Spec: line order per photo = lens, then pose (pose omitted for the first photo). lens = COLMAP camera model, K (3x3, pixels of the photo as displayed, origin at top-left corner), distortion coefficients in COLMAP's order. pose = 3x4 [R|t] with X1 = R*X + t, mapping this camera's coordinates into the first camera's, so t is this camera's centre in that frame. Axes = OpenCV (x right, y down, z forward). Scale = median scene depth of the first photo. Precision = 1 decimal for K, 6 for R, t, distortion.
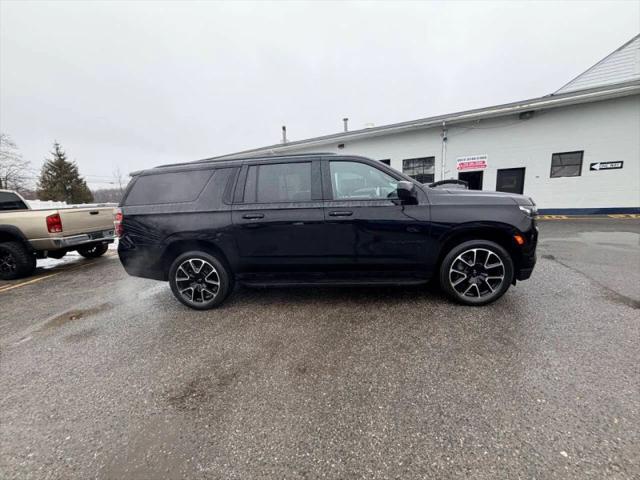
lens RADIAL K [[254.1, 0, 318.4], [0, 254.1, 239.1], [0, 0, 1]] dist [0.000903, -0.000180]
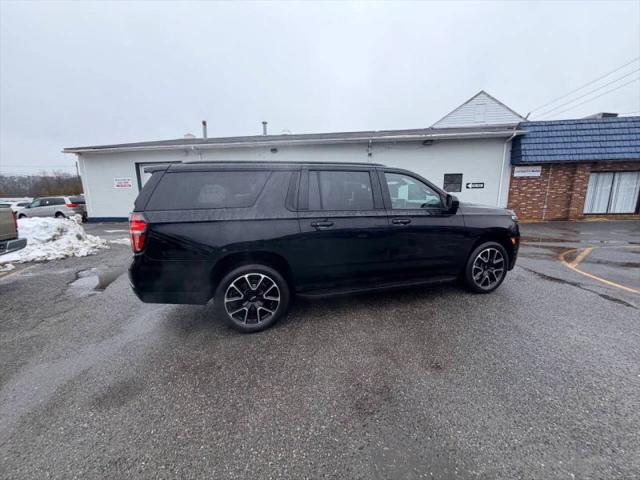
lens RADIAL K [[254.1, 0, 318.4], [0, 254.1, 239.1], [0, 0, 1]] dist [0.000903, -0.000180]
pose [[0.924363, -0.026009, 0.380626, -0.604896], [0.031903, 0.999449, -0.009182, -0.024036], [-0.380178, 0.020630, 0.924683, 0.115662]]
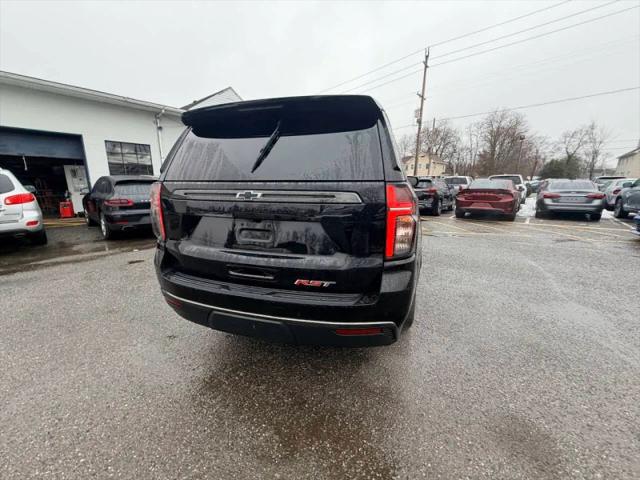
lens RADIAL K [[254.0, 0, 318.2], [0, 254.0, 242.7], [0, 0, 1]] dist [0.010510, -0.000068]
pose [[0.179672, -0.167463, 0.969368, -1.264608], [0.151481, 0.978361, 0.140940, -0.132613], [-0.971994, 0.121518, 0.201151, 1.110391]]
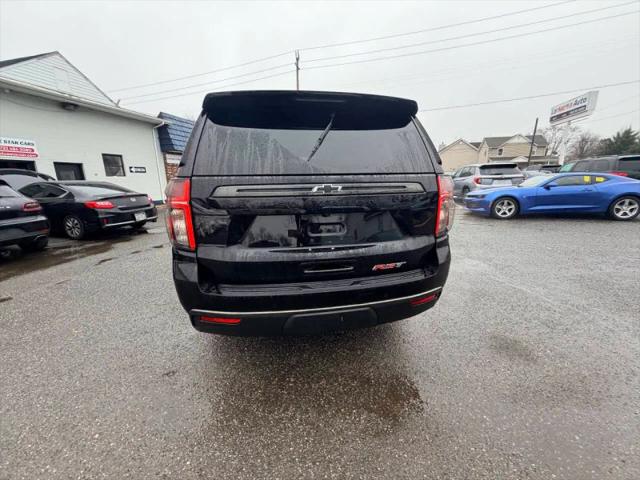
lens RADIAL K [[254.1, 0, 318.4], [0, 254.1, 239.1], [0, 0, 1]] dist [0.000903, -0.000180]
pose [[-0.272489, -0.170692, 0.946897, -1.267042], [0.188378, 0.955627, 0.226476, -0.193606], [-0.943538, 0.240087, -0.228244, 1.470427]]
